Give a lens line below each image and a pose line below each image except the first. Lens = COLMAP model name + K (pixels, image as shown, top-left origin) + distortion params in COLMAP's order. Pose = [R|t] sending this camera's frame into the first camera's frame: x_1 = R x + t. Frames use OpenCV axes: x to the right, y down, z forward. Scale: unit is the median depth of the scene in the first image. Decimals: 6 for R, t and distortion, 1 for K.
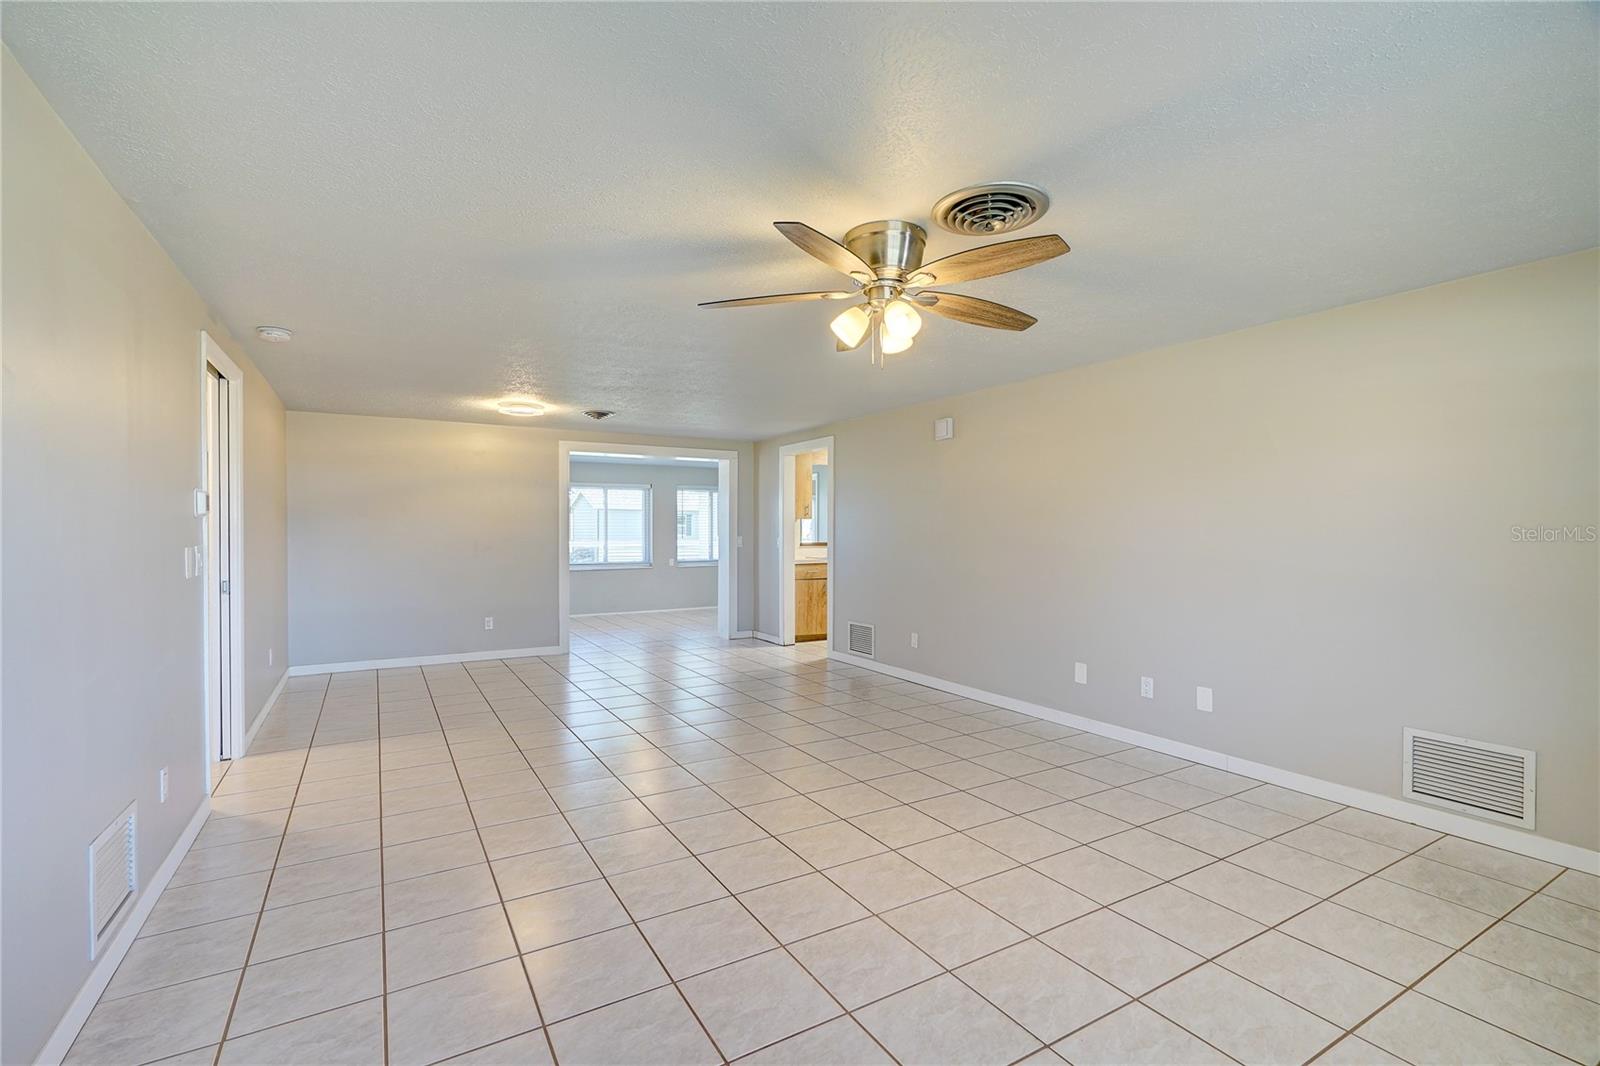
lens RADIAL K [[722.4, 0, 792.7], [0, 722.4, 534.7], [0, 0, 1]] dist [-0.002490, 0.000723]
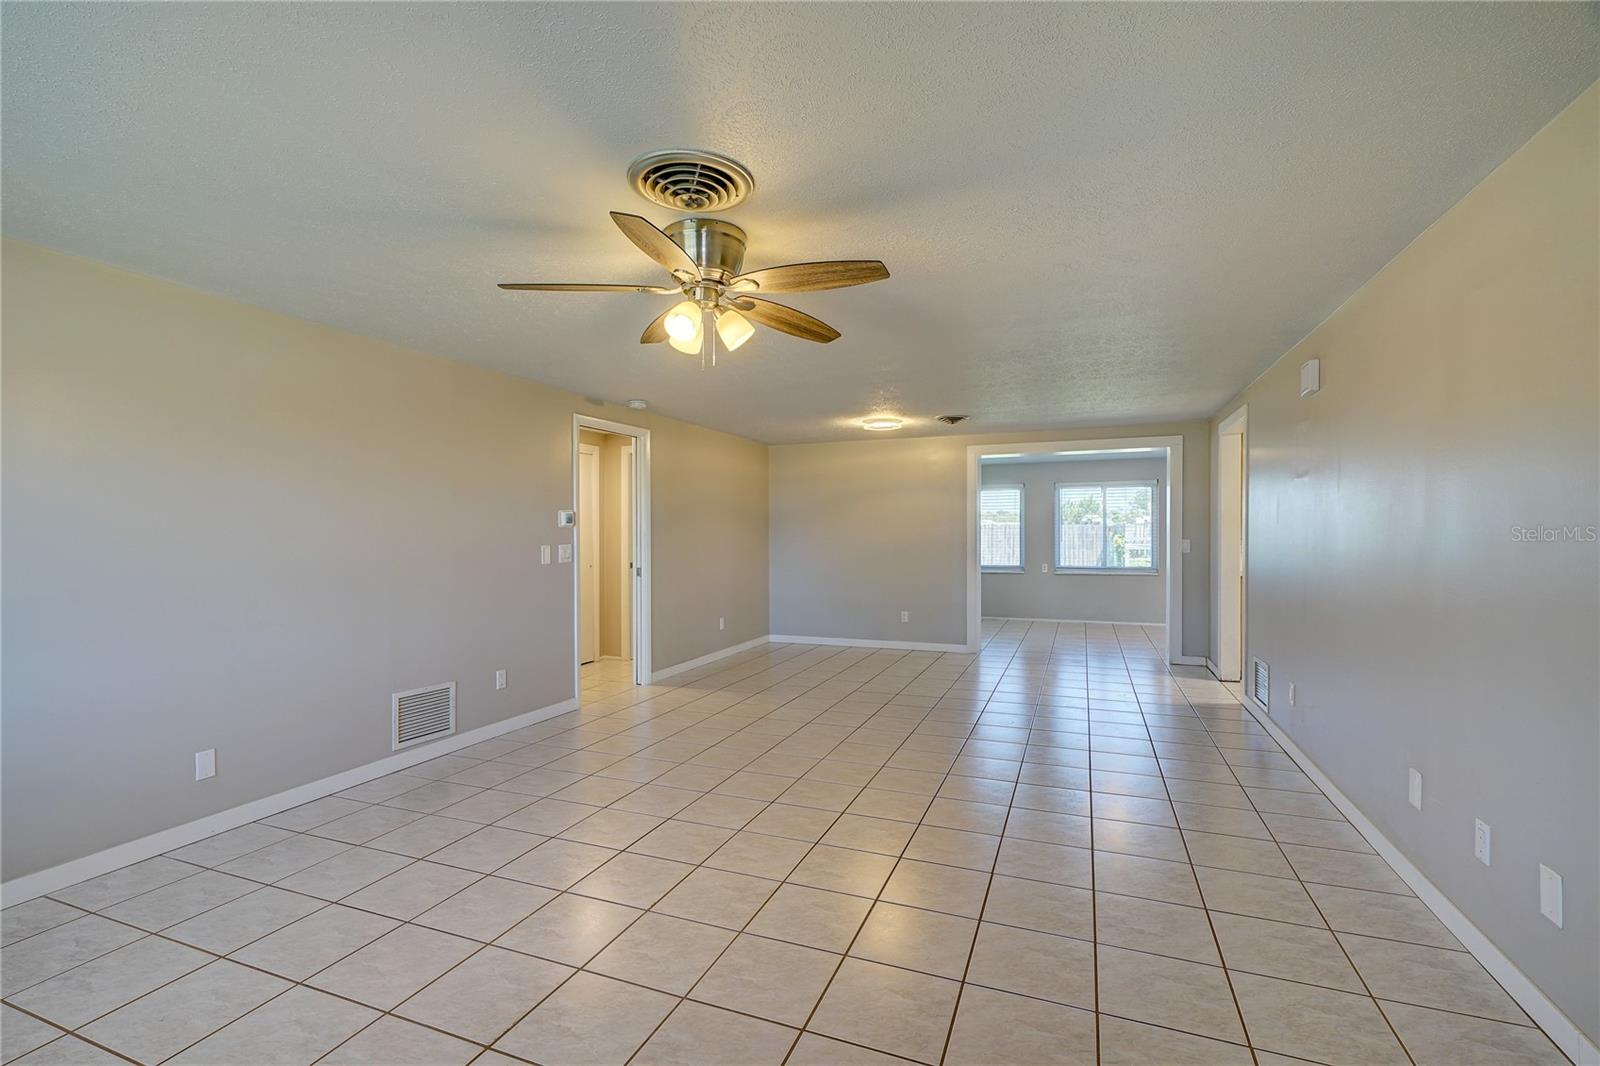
lens RADIAL K [[722.4, 0, 811.9], [0, 722.4, 556.4], [0, 0, 1]] dist [-0.002490, 0.000723]
pose [[0.610679, 0.026153, -0.791446, 0.372119], [-0.000021, 0.999455, 0.033011, -0.006984], [0.791878, -0.020142, 0.610347, 0.198838]]
